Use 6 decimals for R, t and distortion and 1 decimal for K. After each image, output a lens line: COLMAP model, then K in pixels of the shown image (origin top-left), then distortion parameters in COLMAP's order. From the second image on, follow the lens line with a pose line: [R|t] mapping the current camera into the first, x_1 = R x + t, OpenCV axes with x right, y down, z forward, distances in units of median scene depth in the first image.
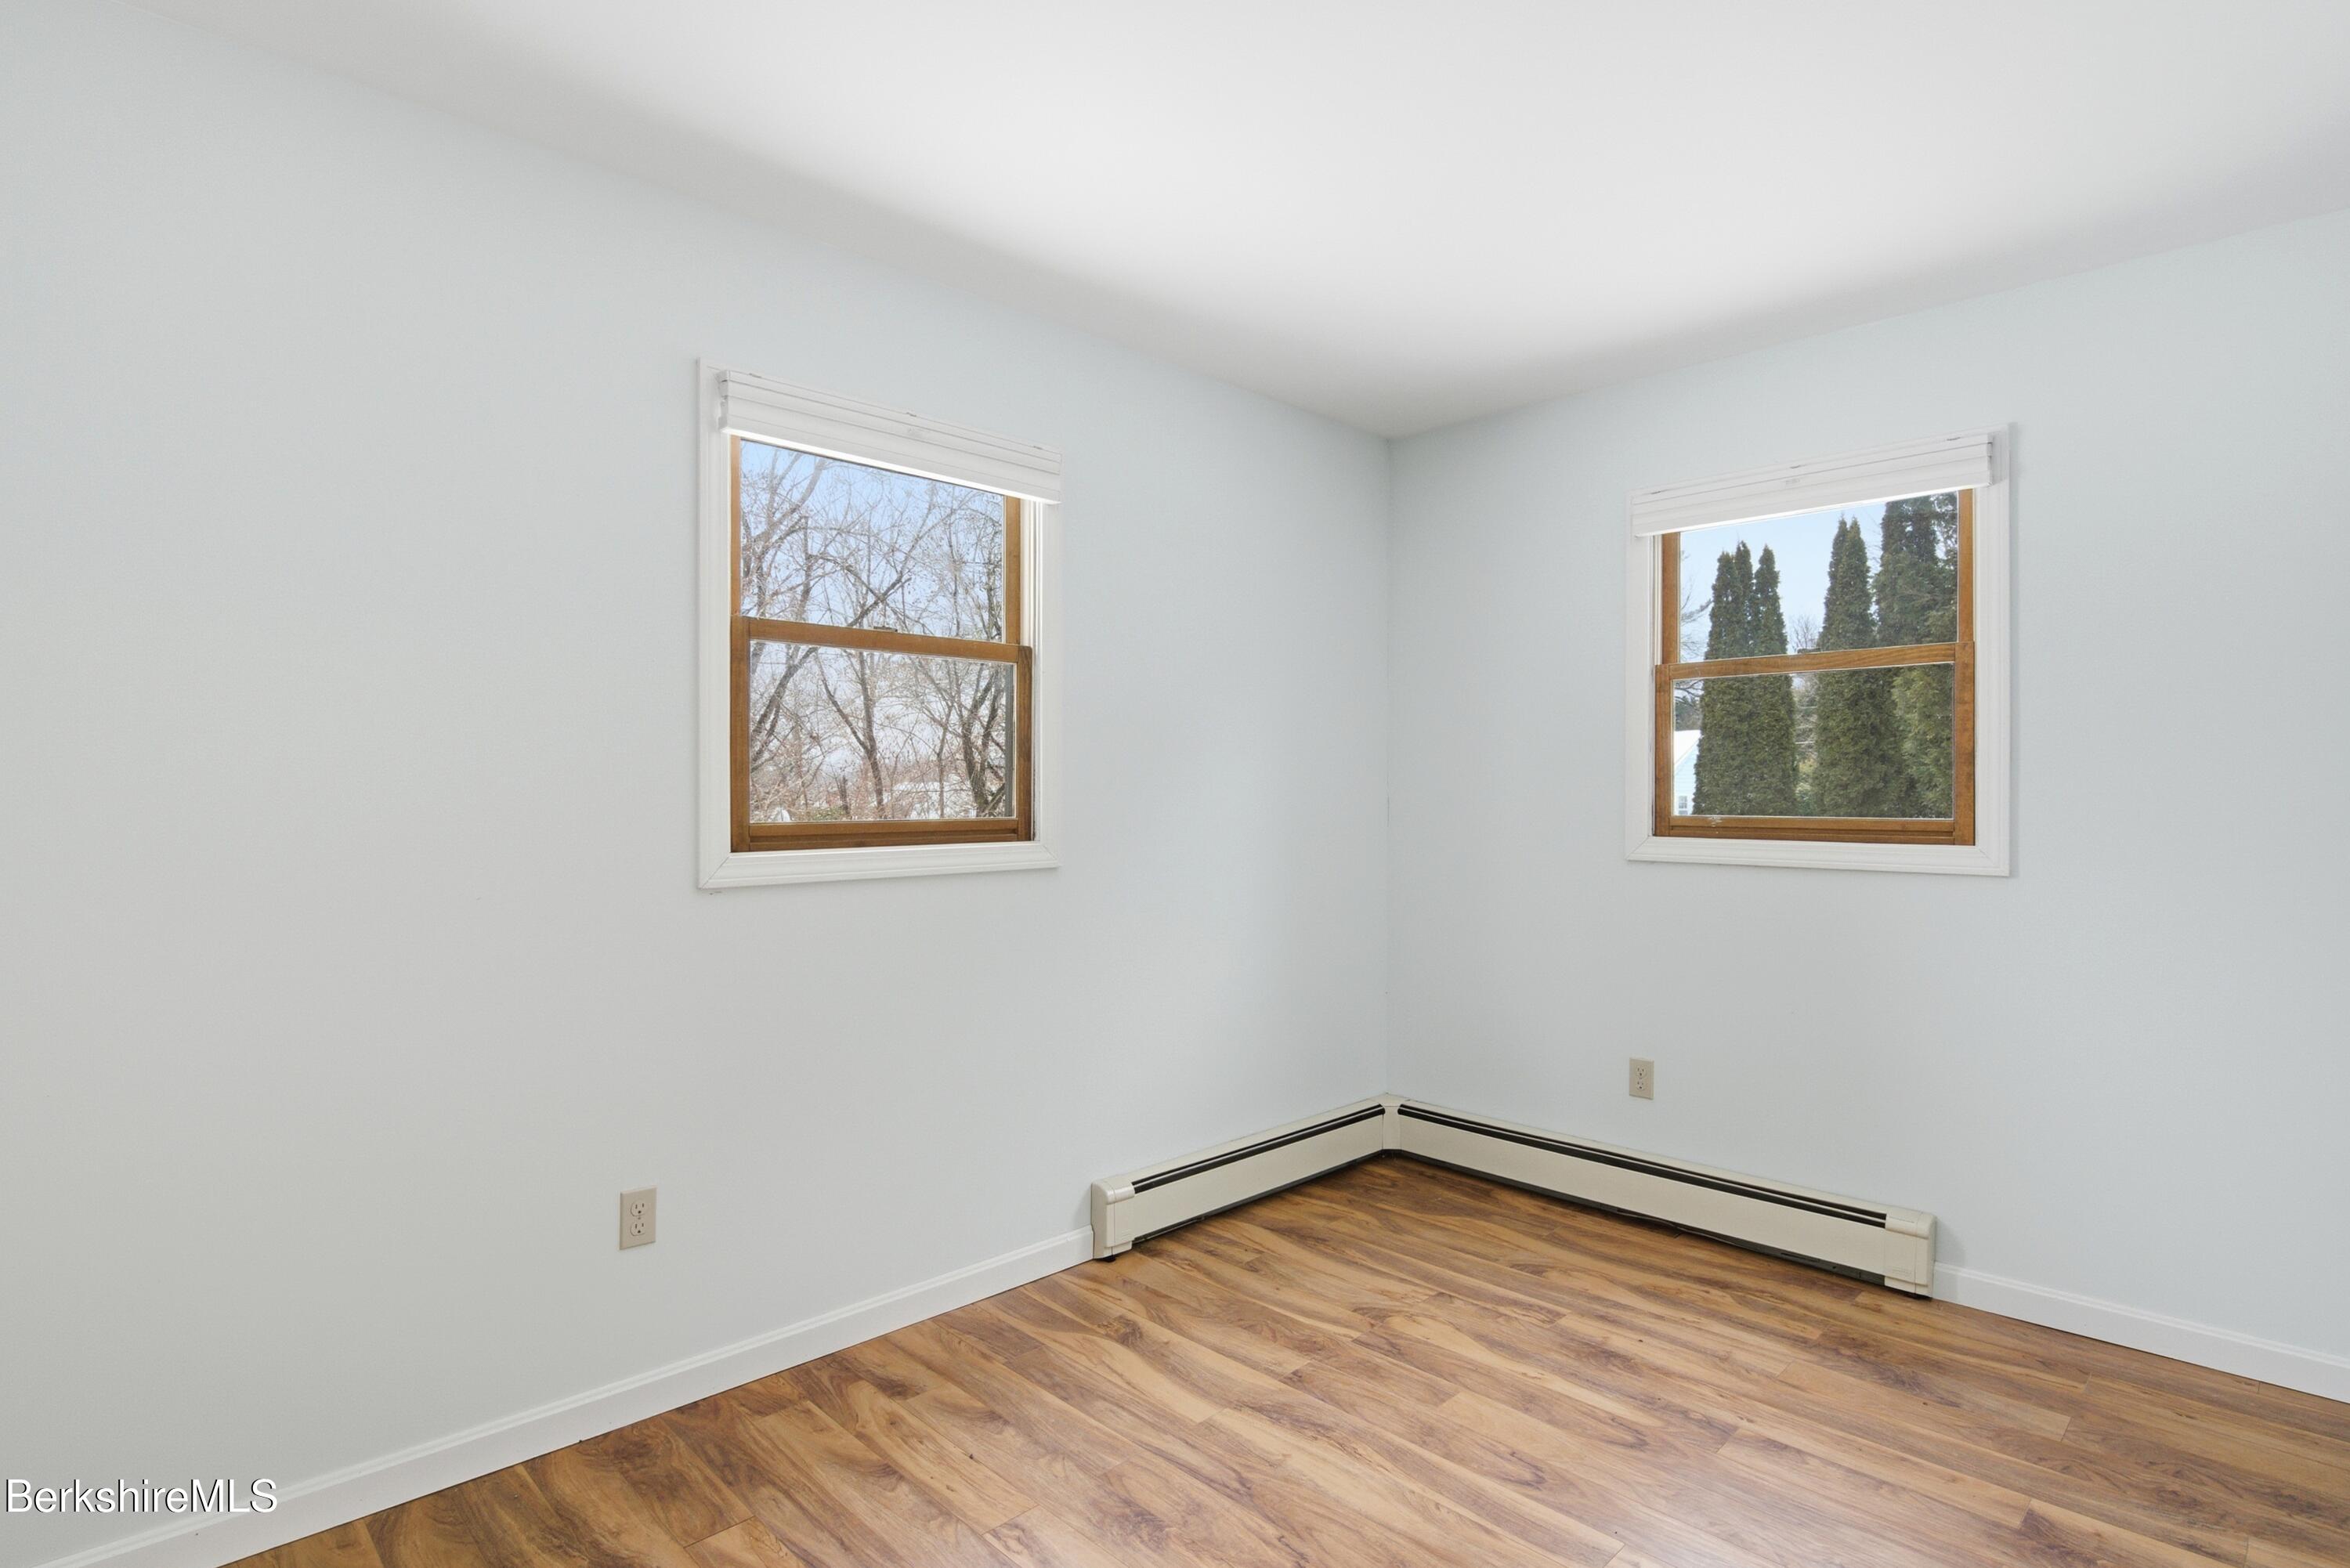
lens RADIAL K [[1167.8, 0, 1151.8], [0, 1167.8, 775.5], [0, 0, 1]] dist [-0.025979, 0.000948]
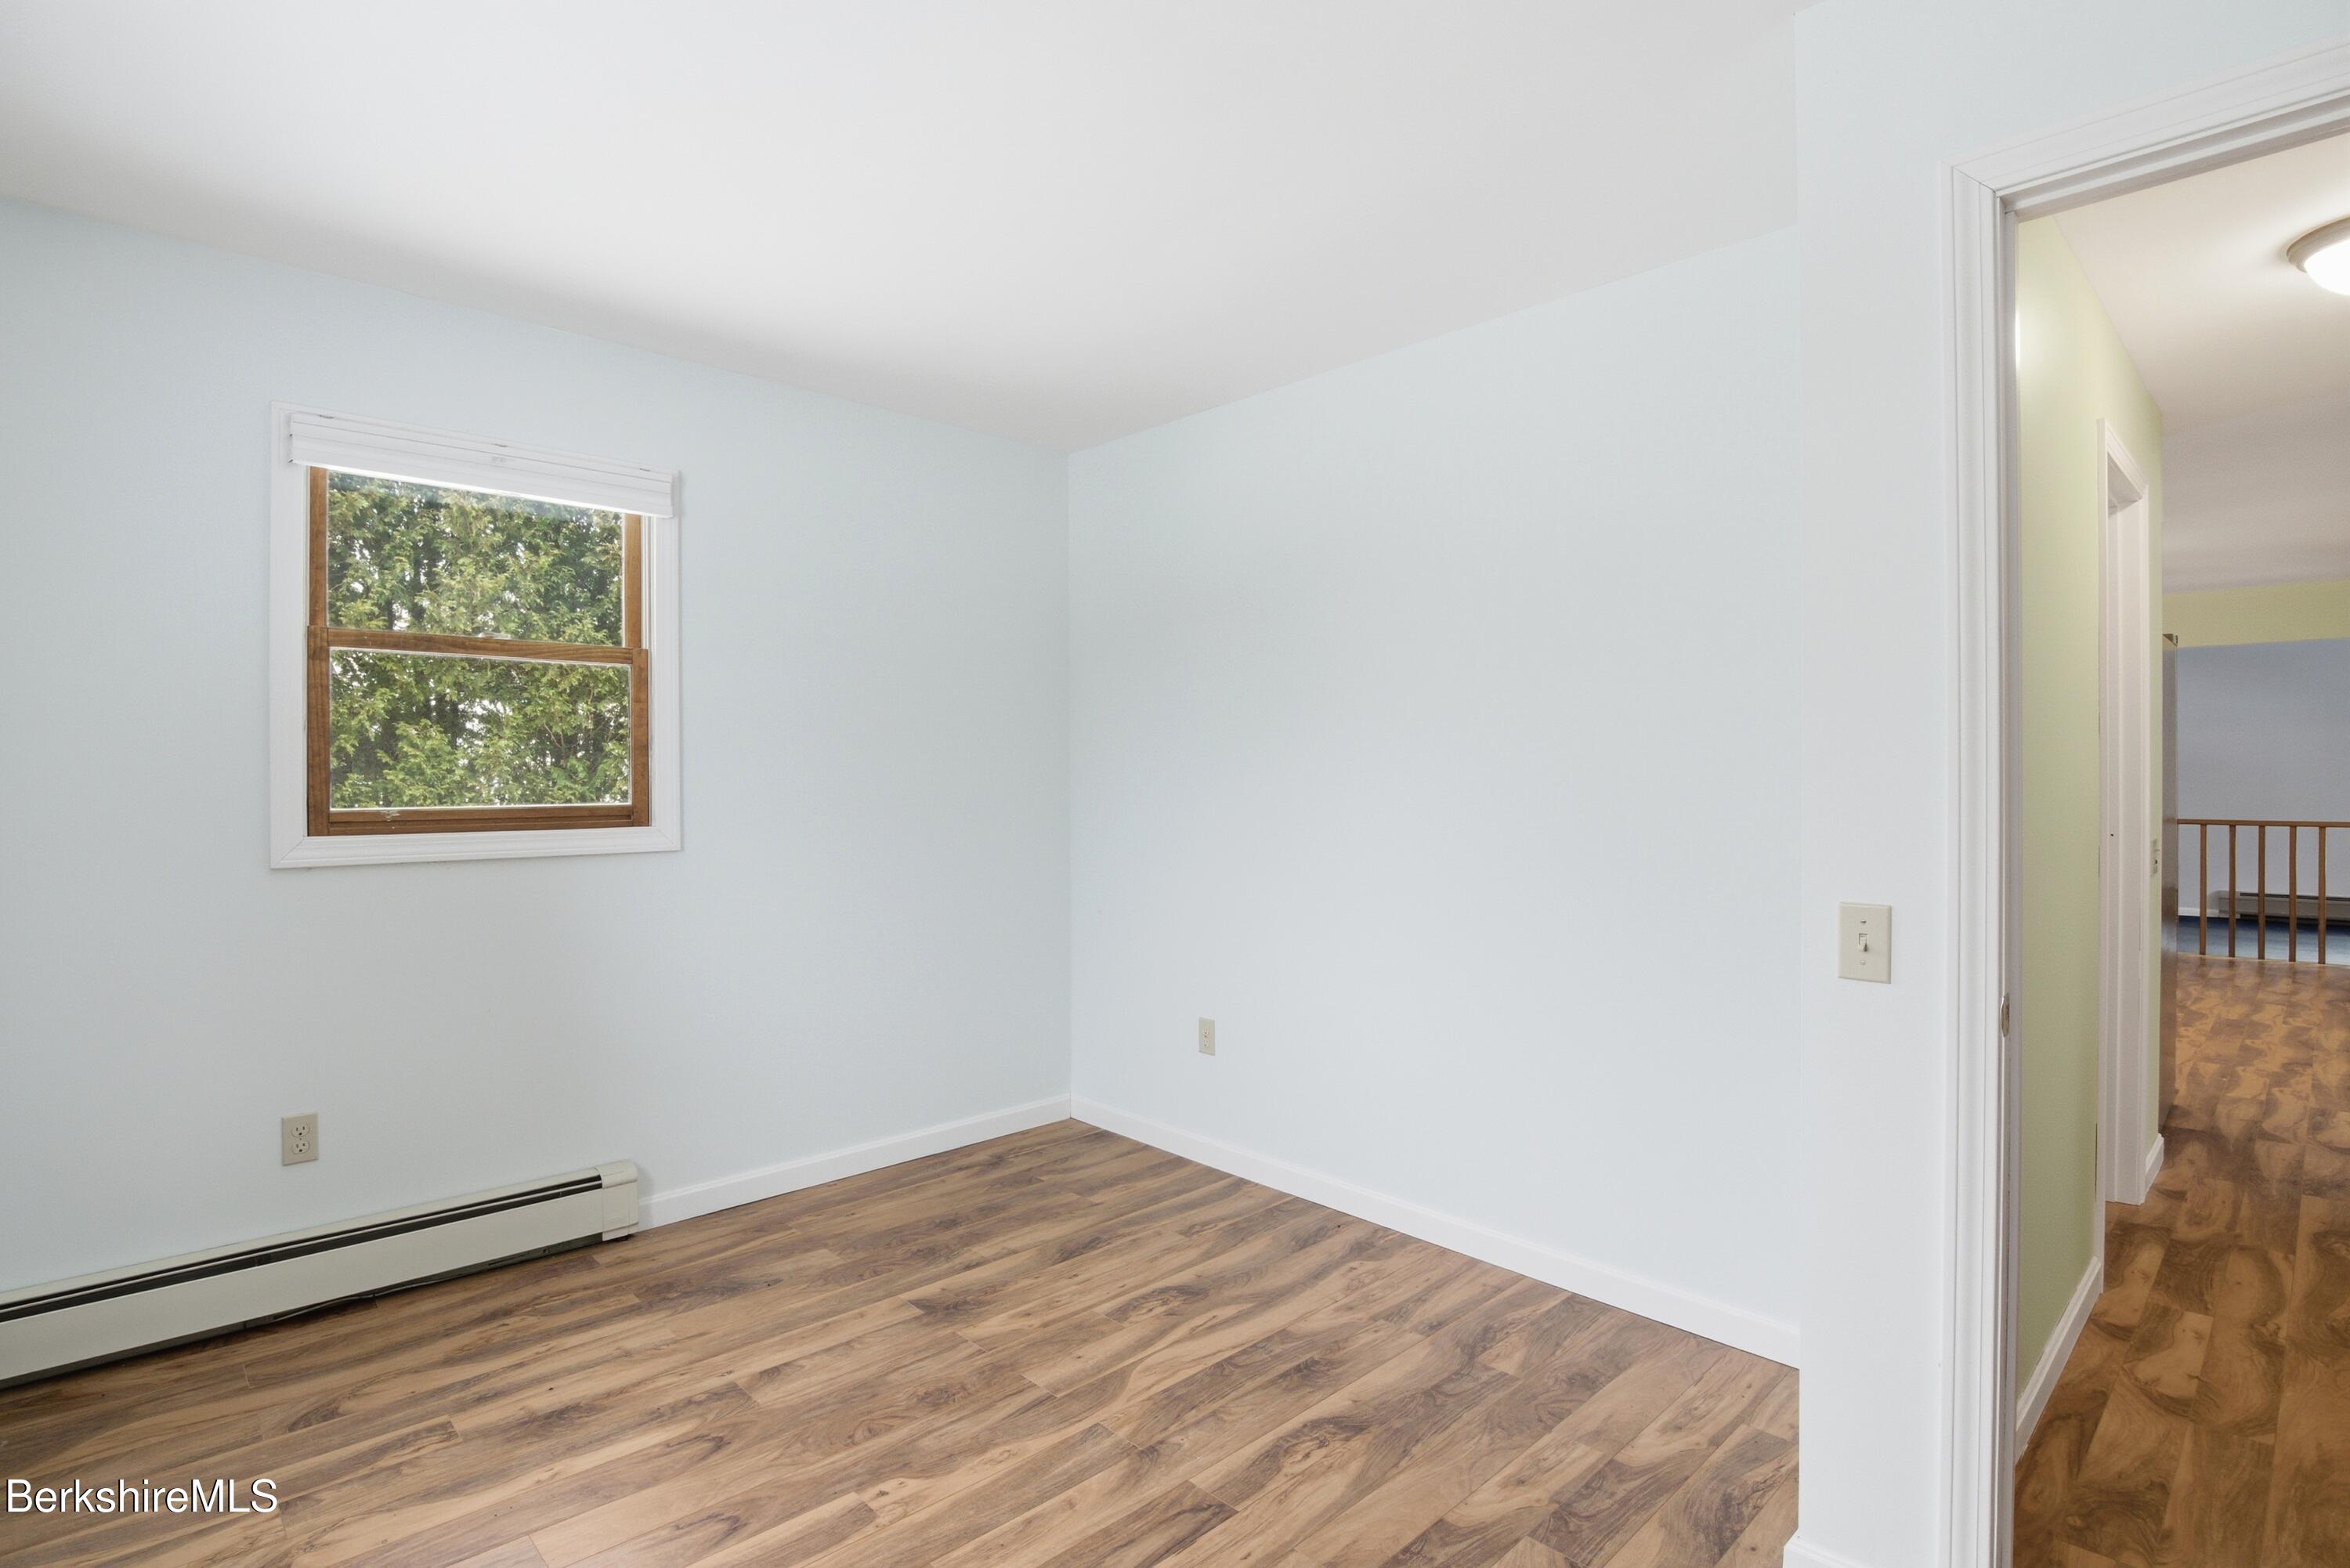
lens RADIAL K [[1167.8, 0, 1151.8], [0, 1167.8, 775.5], [0, 0, 1]] dist [-0.025979, 0.000948]
pose [[0.017454, -0.004330, 0.999838, -0.445474], [-0.007018, 0.999965, 0.004453, 0.002314], [-0.999823, -0.007094, 0.017423, 0.494841]]
